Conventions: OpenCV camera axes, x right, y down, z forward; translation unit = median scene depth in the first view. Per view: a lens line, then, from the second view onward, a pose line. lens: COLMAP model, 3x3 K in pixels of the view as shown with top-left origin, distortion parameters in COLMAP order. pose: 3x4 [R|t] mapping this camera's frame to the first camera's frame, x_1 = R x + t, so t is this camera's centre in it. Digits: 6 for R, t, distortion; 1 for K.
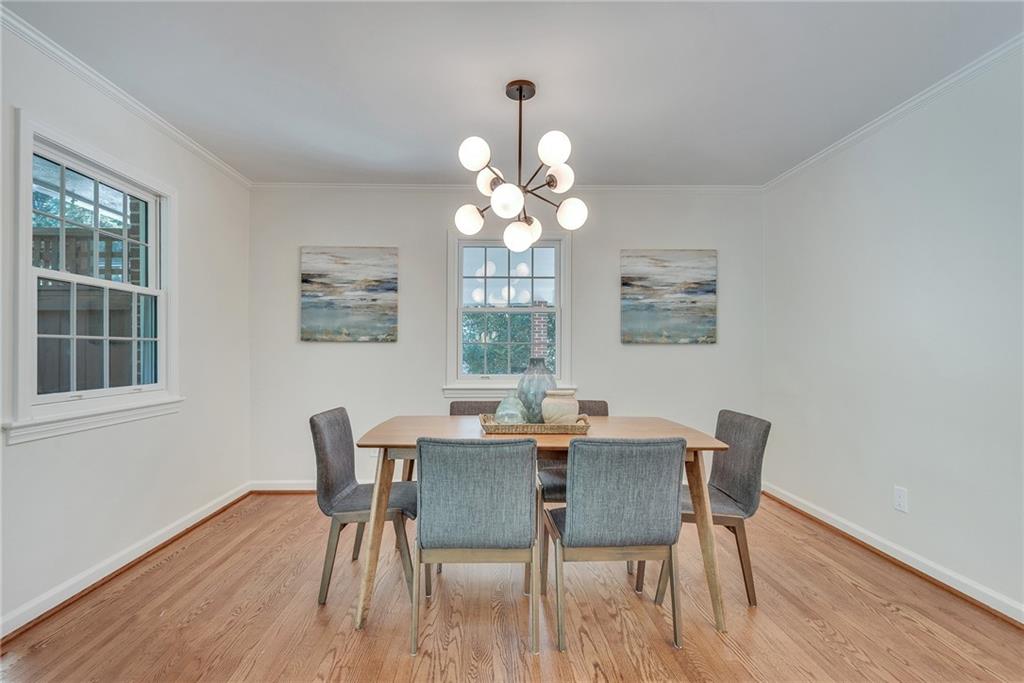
lens RADIAL K [[476.8, 0, 499.7], [0, 476.8, 349.1], [0, 0, 1]] dist [0.014442, 0.000066]
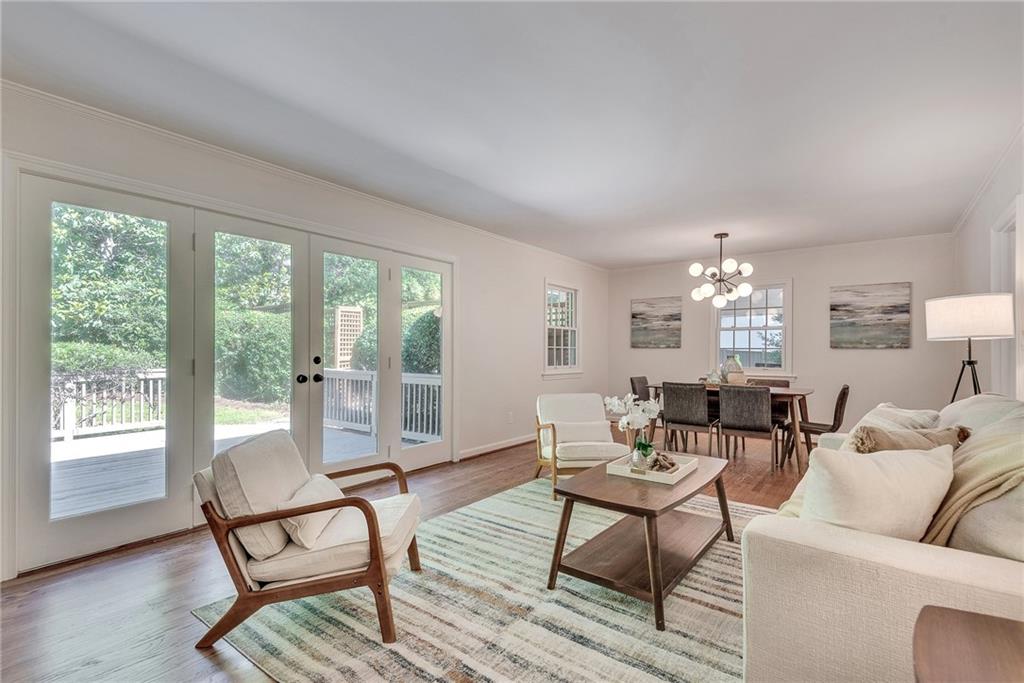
lens RADIAL K [[476.8, 0, 499.7], [0, 476.8, 349.1], [0, 0, 1]] dist [0.014442, 0.000066]
pose [[0.770336, -0.002651, -0.637633, 0.426662], [-0.002019, 0.999976, -0.006596, 0.003075], [0.637635, 0.006369, 0.770312, -0.874827]]
